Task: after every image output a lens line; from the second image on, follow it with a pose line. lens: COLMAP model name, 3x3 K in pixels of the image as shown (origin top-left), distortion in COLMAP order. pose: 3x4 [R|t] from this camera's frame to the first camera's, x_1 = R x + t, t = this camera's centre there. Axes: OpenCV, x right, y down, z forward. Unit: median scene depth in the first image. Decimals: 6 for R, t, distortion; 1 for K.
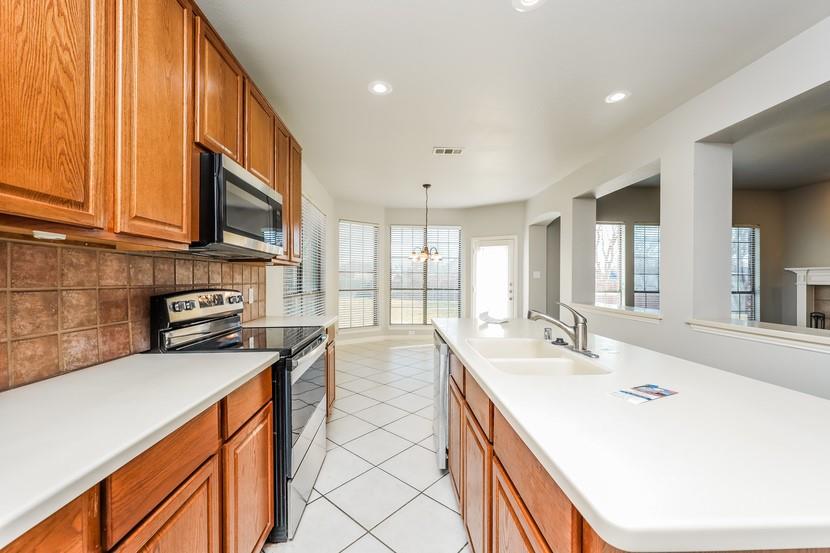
lens RADIAL K [[333.1, 0, 414.9], [0, 333.1, 279.5], [0, 0, 1]] dist [-0.001466, -0.000481]
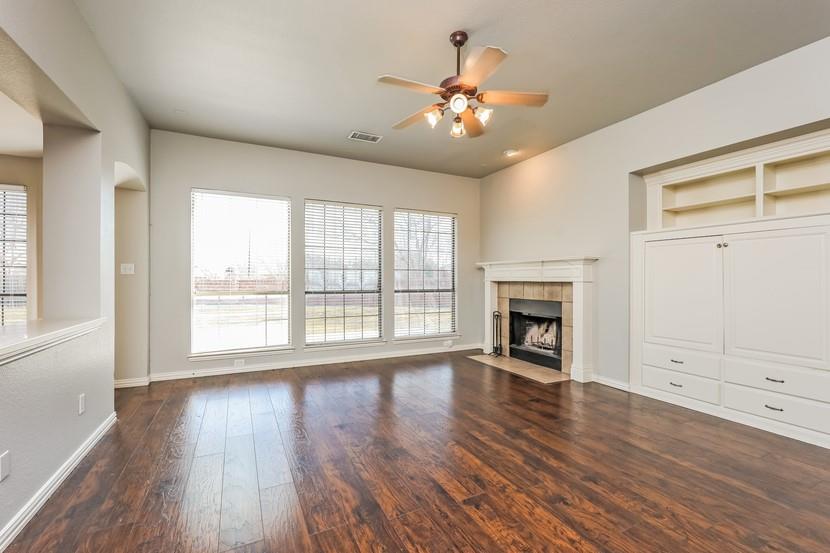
lens RADIAL K [[353.8, 0, 412.7], [0, 353.8, 277.8], [0, 0, 1]] dist [0.003140, 0.000894]
pose [[0.920603, -0.006684, 0.390442, 0.684973], [0.008531, 0.999959, -0.002997, 0.009367], [-0.390406, 0.006089, 0.920623, 0.216176]]
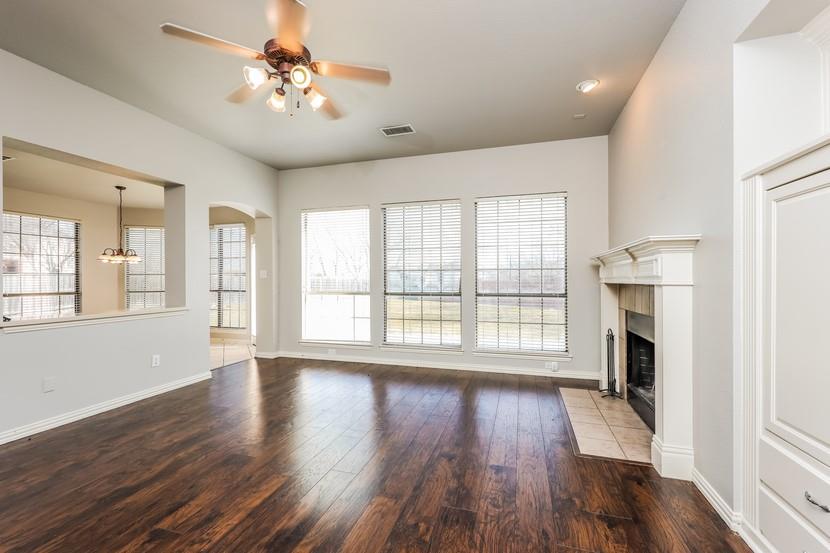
lens RADIAL K [[353.8, 0, 416.4], [0, 353.8, 278.2], [0, 0, 1]] dist [0.003140, 0.000894]
pose [[0.940080, -0.013209, -0.340697, 1.215740], [0.010955, 0.999904, -0.008540, 0.009791], [0.340777, 0.004296, 0.940134, 0.302568]]
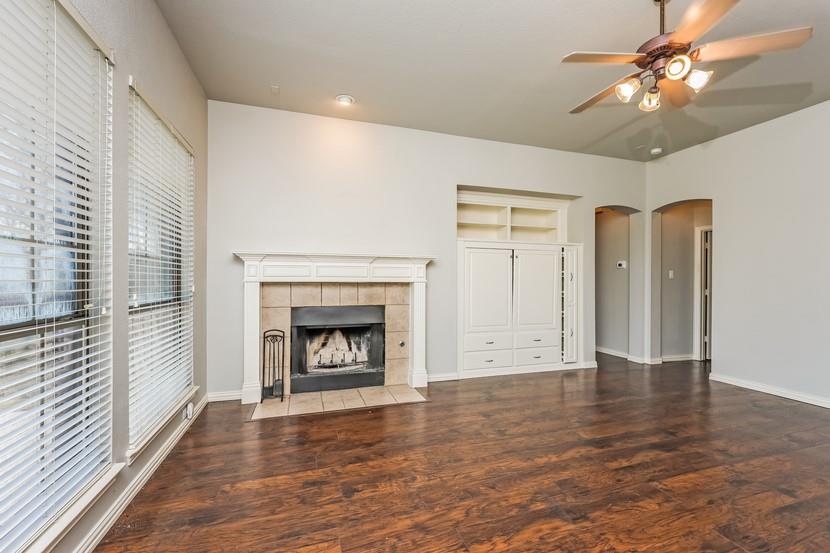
lens RADIAL K [[353.8, 0, 419.1], [0, 353.8, 278.1], [0, 0, 1]] dist [0.003140, 0.000894]
pose [[-0.254236, -0.010024, 0.967090, 0.611424], [-0.004853, 0.999947, 0.009088, 0.004056], [-0.967130, -0.002383, -0.254271, 1.010897]]
